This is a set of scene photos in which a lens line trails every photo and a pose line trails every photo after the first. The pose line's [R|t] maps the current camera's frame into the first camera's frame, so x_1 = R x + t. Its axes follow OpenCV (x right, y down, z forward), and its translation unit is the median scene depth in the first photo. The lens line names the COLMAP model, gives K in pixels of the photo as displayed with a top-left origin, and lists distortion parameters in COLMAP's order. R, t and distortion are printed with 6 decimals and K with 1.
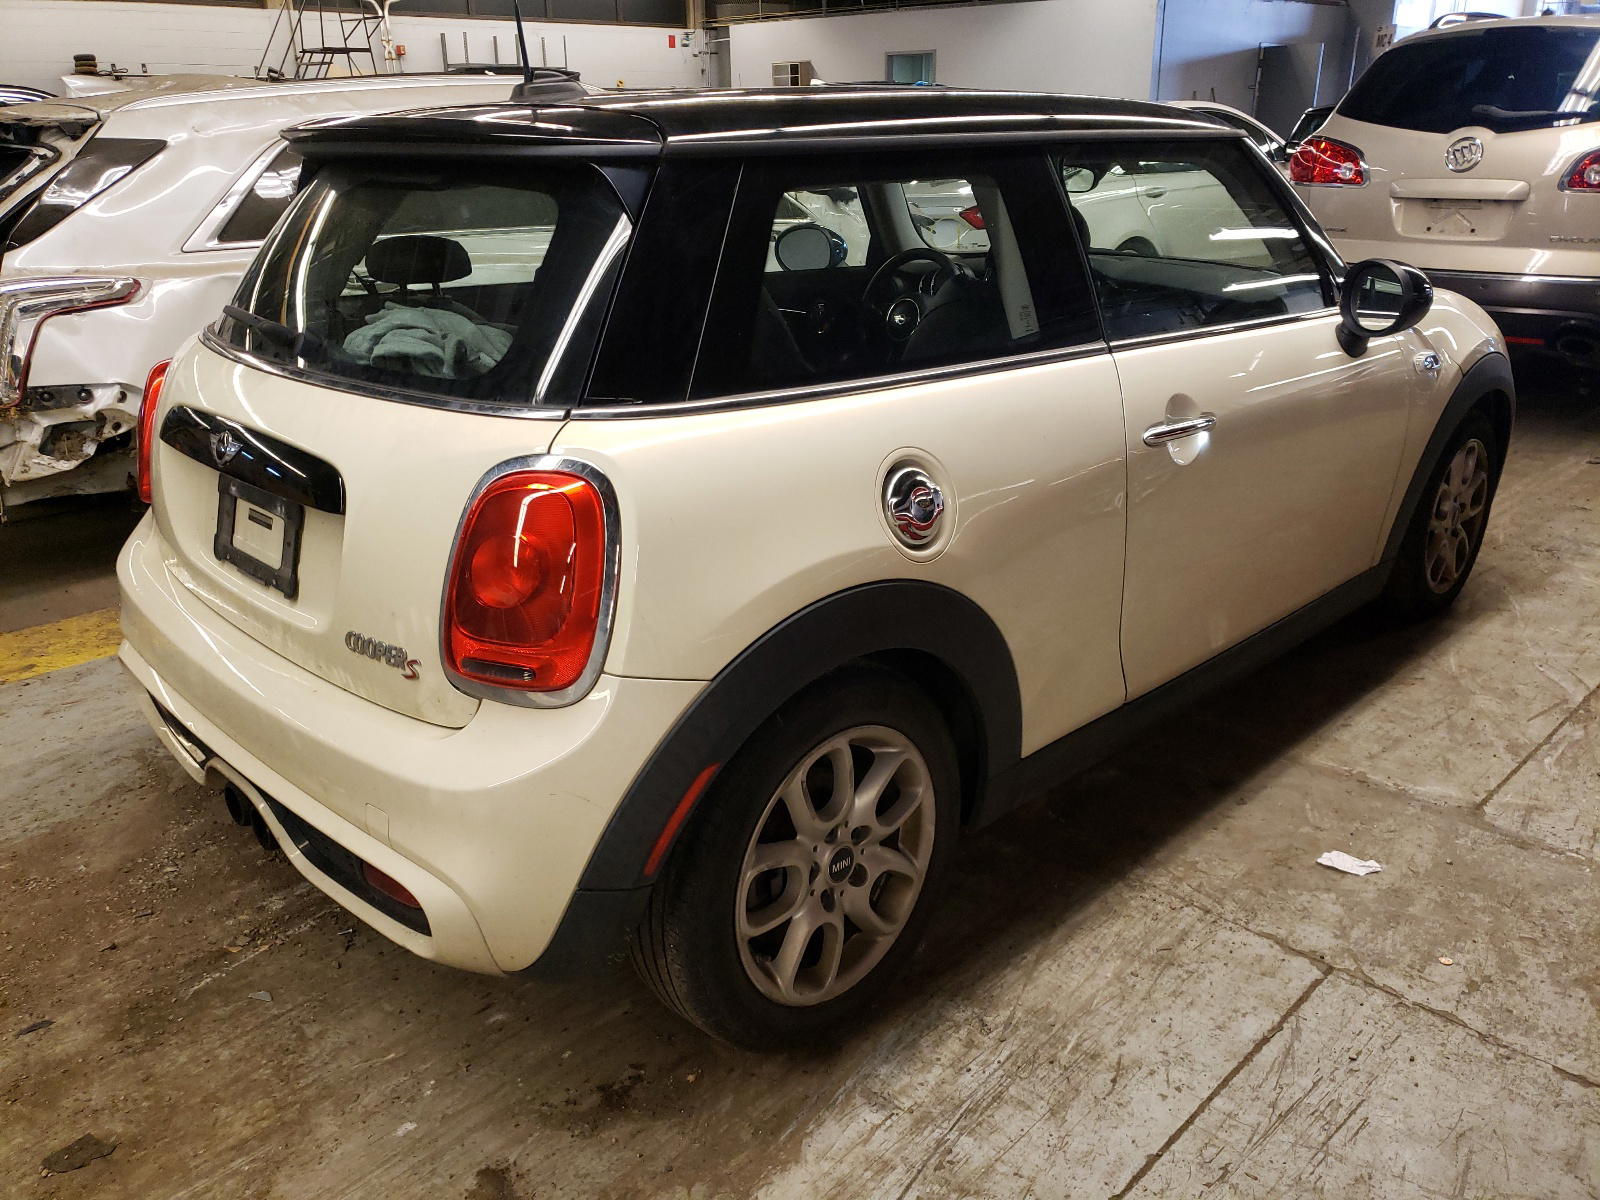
lens RADIAL K [[1233.8, 0, 790.4], [0, 1233.8, 588.5], [0, 0, 1]] dist [0.049366, 0.003196]
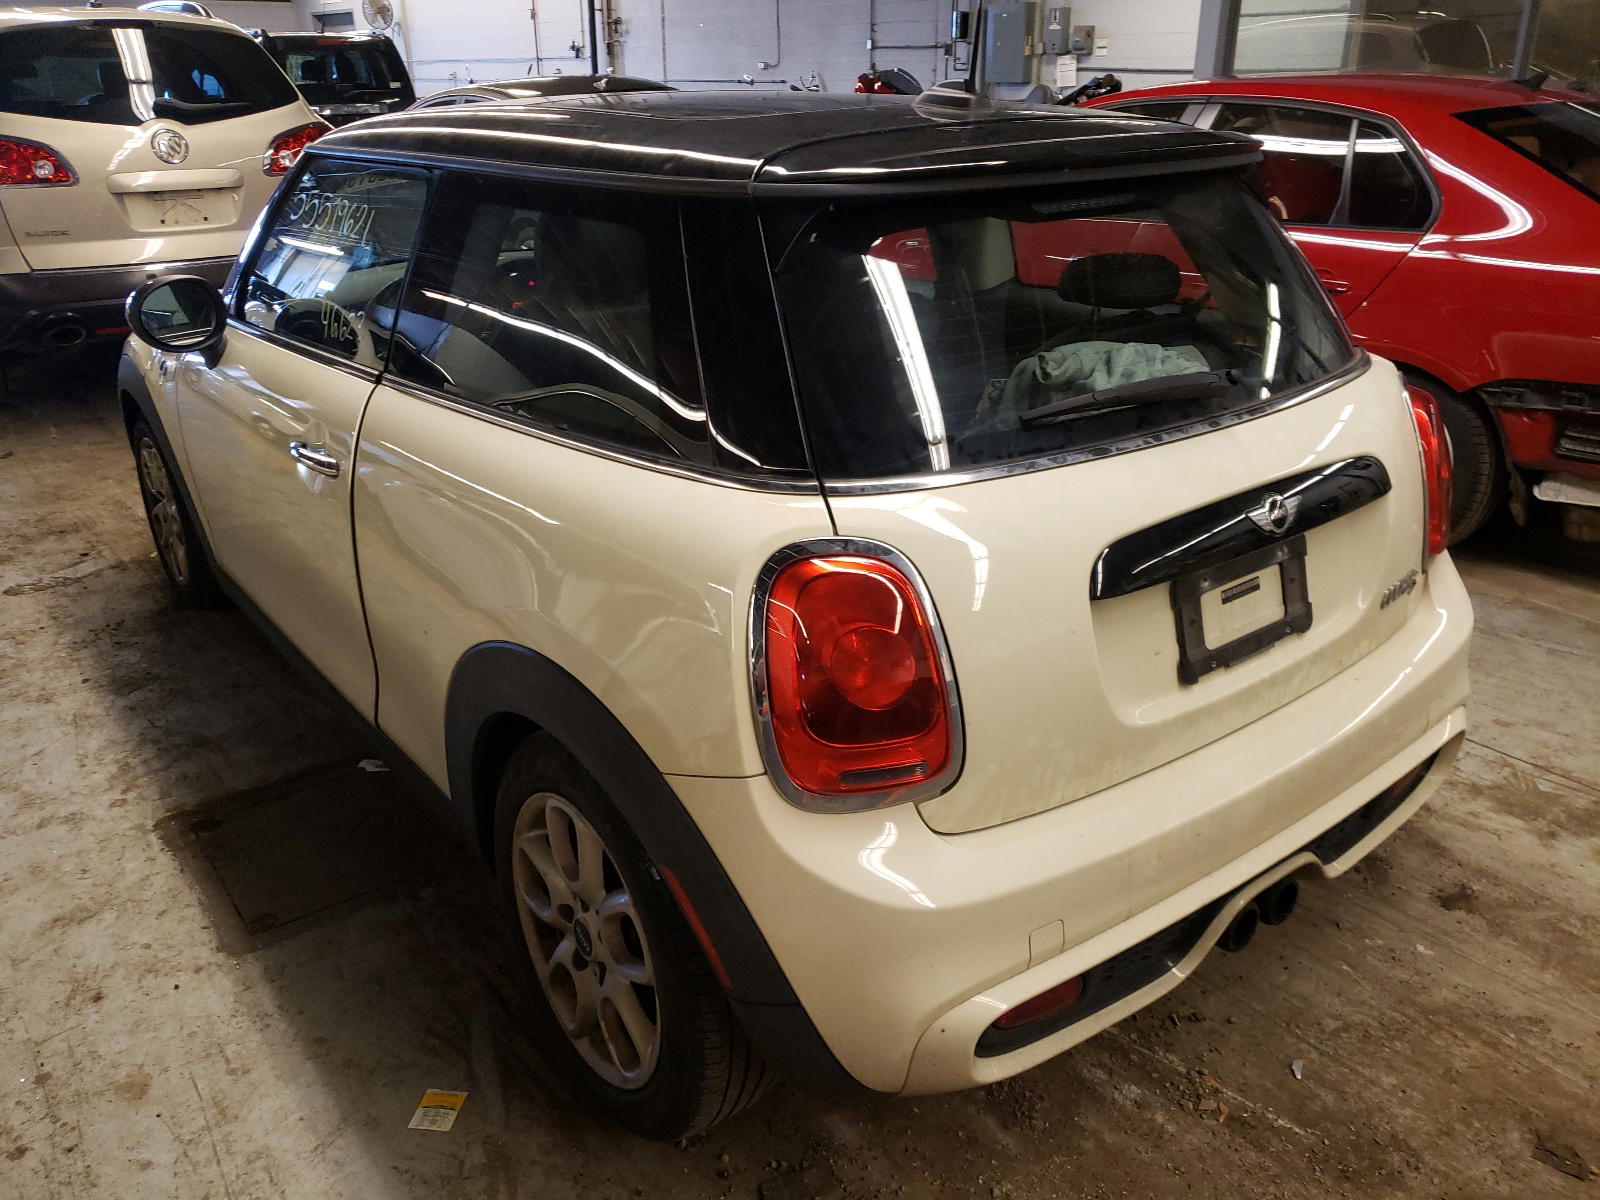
lens RADIAL K [[1233.8, 0, 794.6], [0, 1233.8, 602.9], [0, 0, 1]] dist [0.049366, 0.003196]
pose [[0.113067, -0.368156, 0.922863, -1.265924], [0.347696, 0.884753, 0.310354, -0.425815], [-0.930765, 0.285785, 0.228043, 1.092887]]
